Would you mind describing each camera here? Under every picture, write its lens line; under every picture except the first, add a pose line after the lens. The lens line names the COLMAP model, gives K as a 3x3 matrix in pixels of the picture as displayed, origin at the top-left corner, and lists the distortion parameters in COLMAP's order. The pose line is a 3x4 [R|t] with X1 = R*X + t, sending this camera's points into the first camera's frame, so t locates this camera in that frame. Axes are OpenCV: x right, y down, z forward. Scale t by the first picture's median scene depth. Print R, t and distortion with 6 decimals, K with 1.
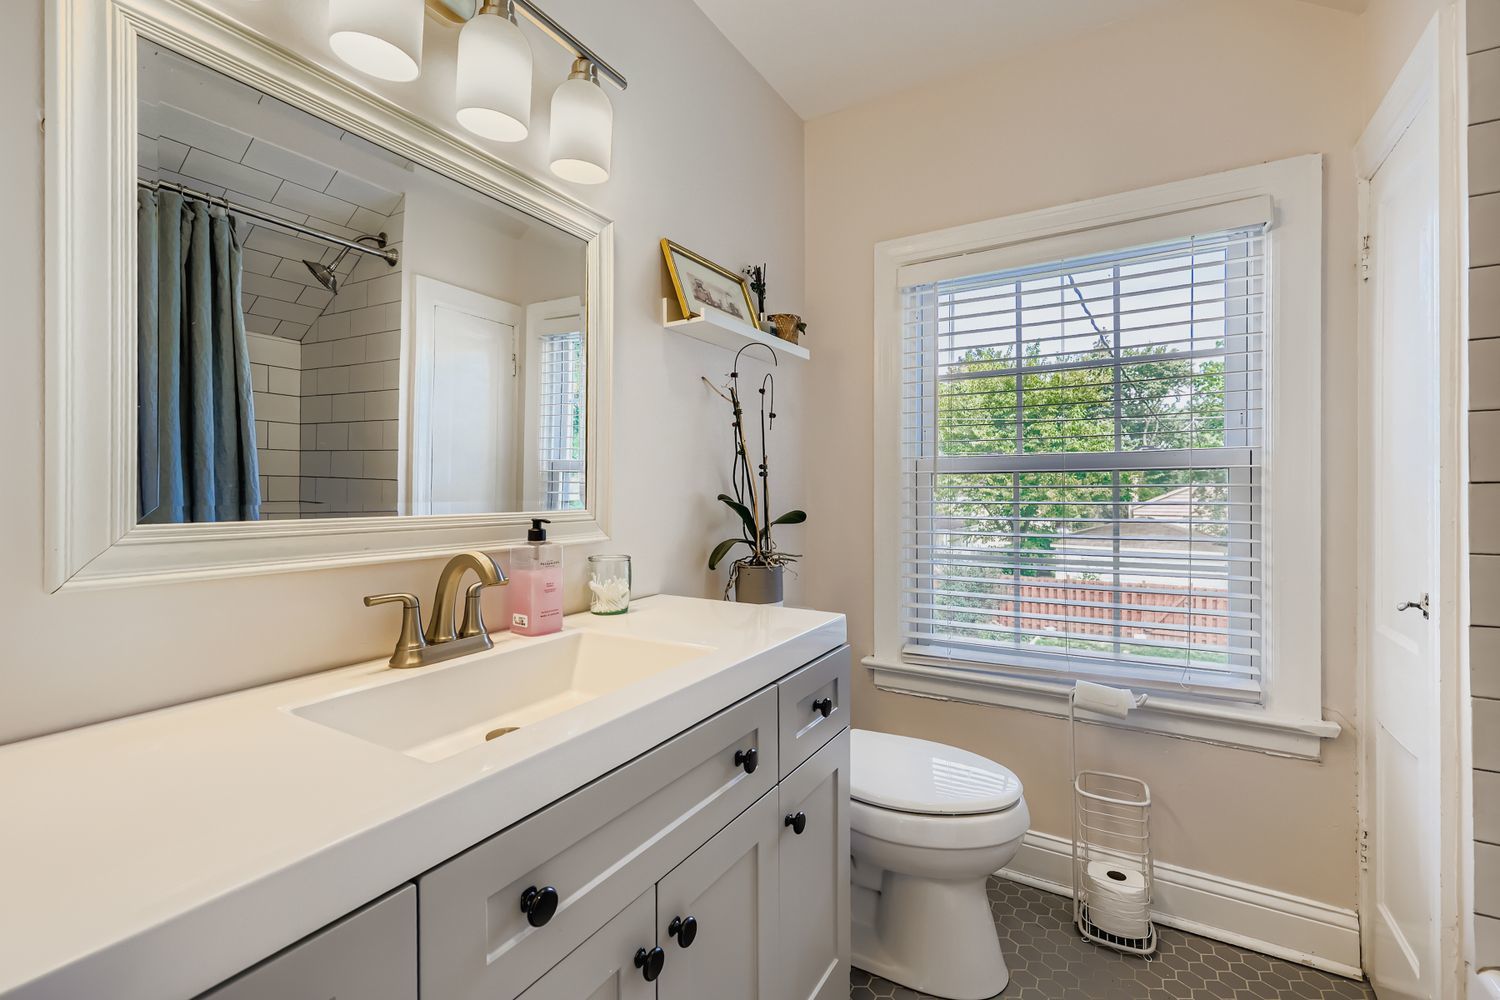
lens RADIAL K [[636.3, 0, 746.4], [0, 636.3, 486.8], [0, 0, 1]] dist [0.001332, 0.000108]
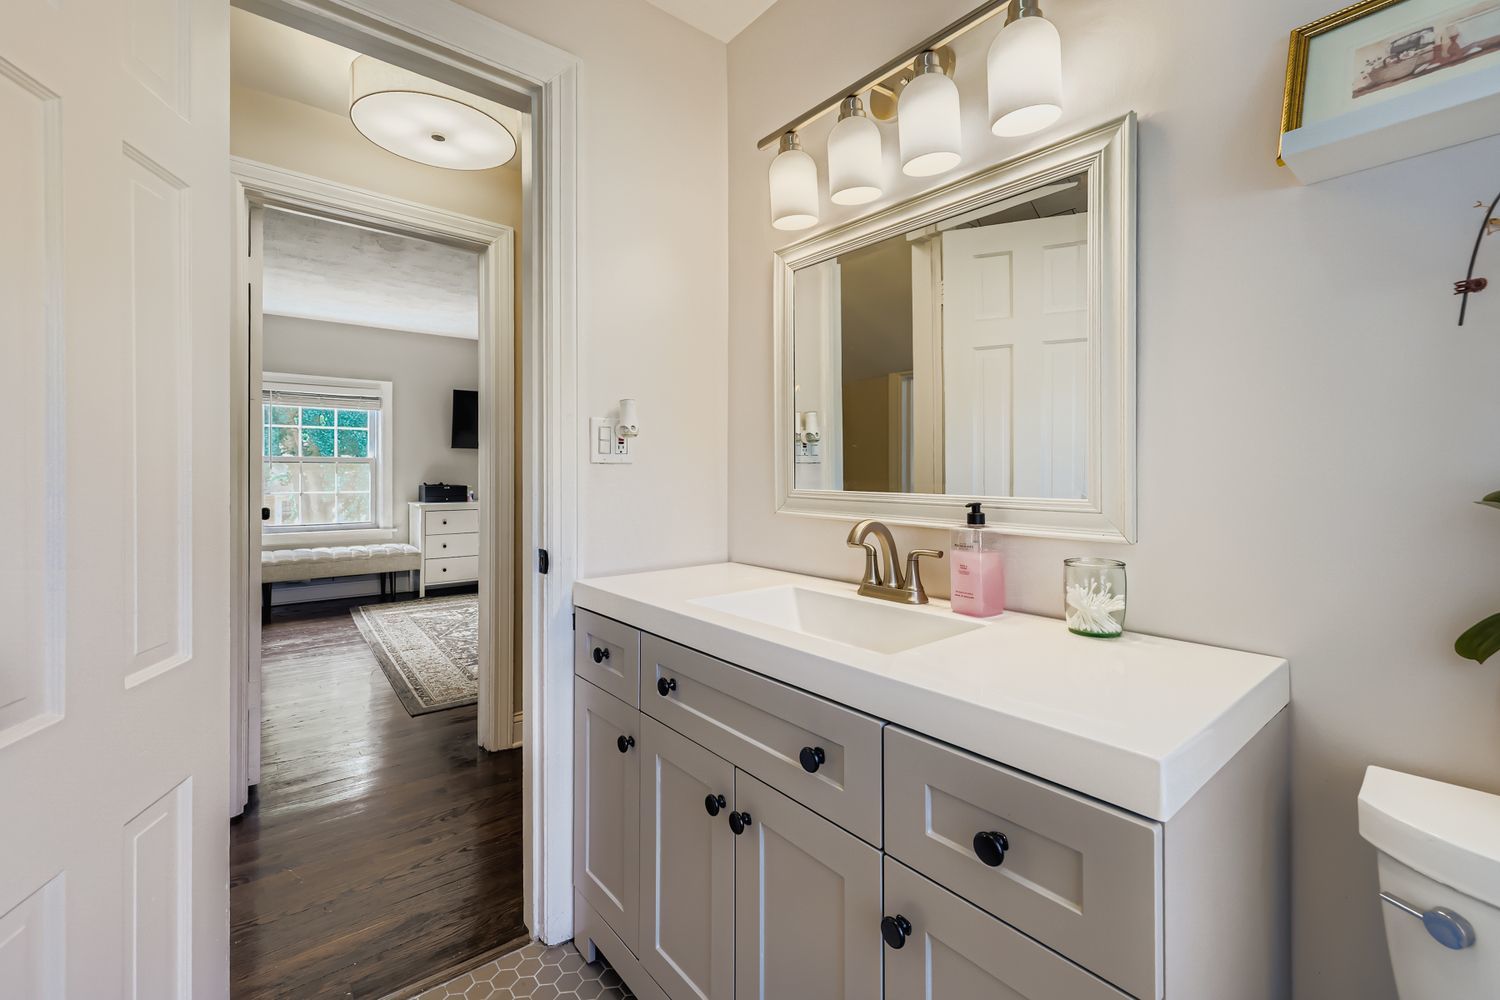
lens RADIAL K [[643.4, 0, 751.7], [0, 643.4, 468.5], [0, 0, 1]] dist [-0.000120, -0.000014]
pose [[-0.325890, -0.007109, -0.945381, 0.773180], [-0.001129, 0.999974, -0.007131, 0.001888], [0.945407, -0.001257, -0.325890, 1.001366]]
